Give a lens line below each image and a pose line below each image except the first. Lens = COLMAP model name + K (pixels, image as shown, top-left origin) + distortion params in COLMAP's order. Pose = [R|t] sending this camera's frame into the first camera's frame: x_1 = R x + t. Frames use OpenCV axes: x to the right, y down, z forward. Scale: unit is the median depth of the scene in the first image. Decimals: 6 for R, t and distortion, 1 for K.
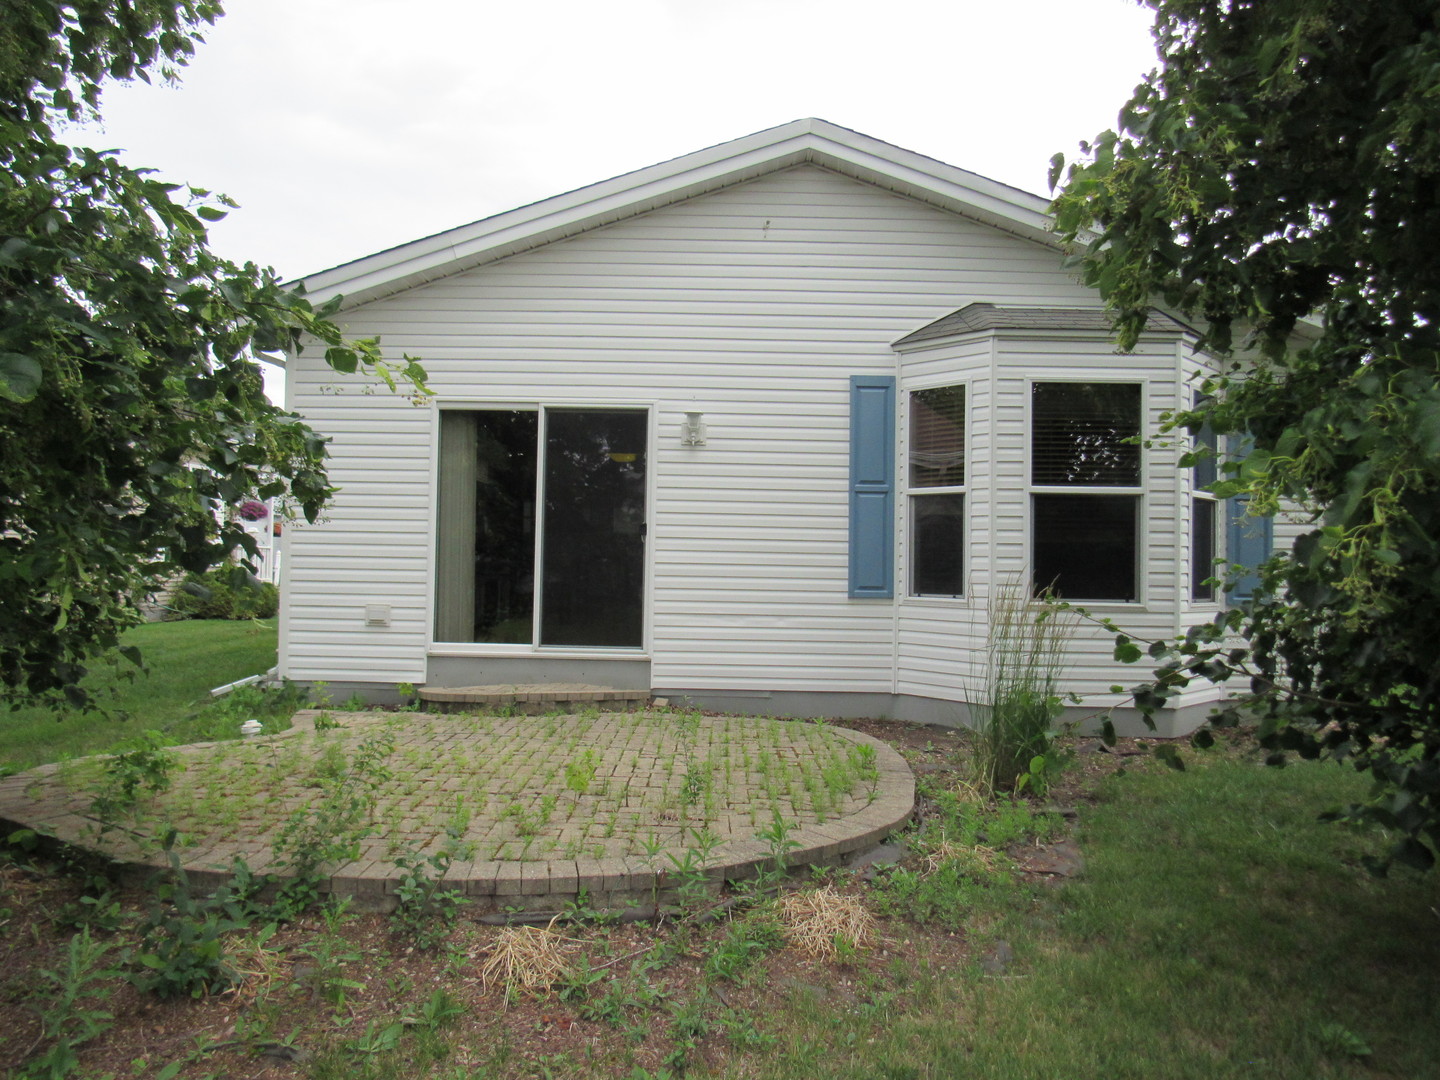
lens RADIAL K [[1004.6, 0, 719.9], [0, 1004.6, 575.1], [0, 0, 1]] dist [-0.002239, 0.000294]
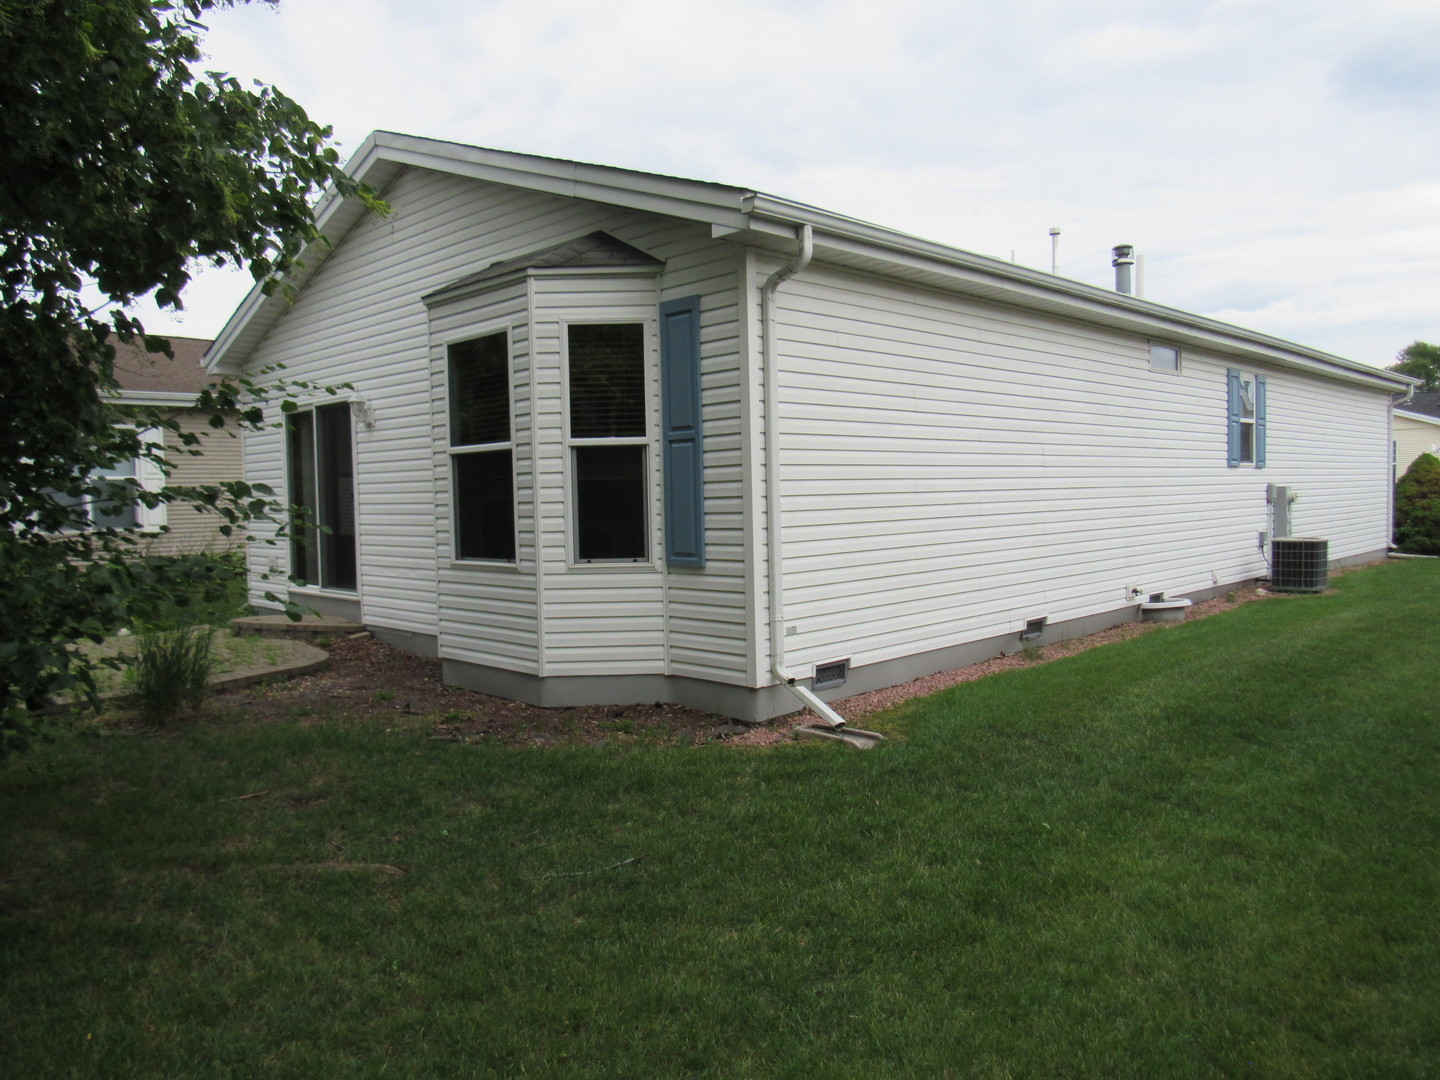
lens RADIAL K [[1041.8, 0, 720.0], [0, 1041.8, 540.0], [0, 0, 1]] dist [-0.022174, 0.002623]
pose [[0.705523, -0.001735, -0.708684, 1.176003], [0.033522, 0.998959, 0.030927, -0.016510], [0.707893, -0.045576, 0.704847, 0.417271]]
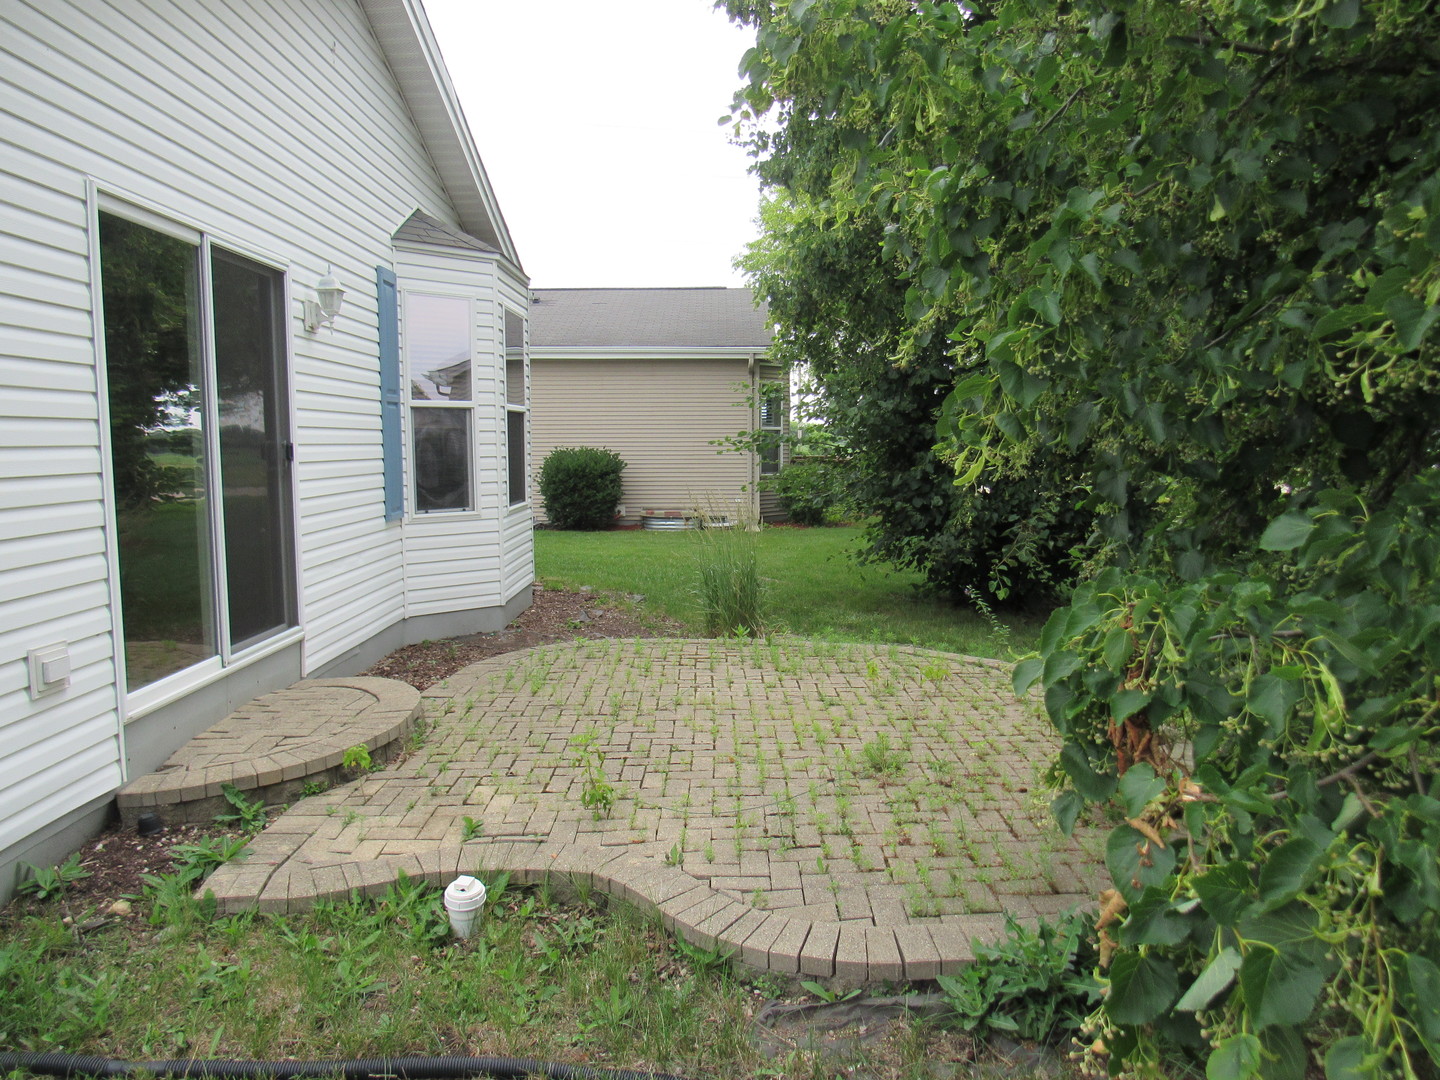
lens RADIAL K [[1041.8, 0, 720.0], [0, 1041.8, 540.0], [0, 0, 1]] dist [-0.022174, 0.002623]
pose [[-0.008648, -0.115638, 0.993254, -0.782059], [0.008734, 0.993244, 0.115713, -0.064723], [-0.999924, 0.009676, -0.007579, 0.713980]]
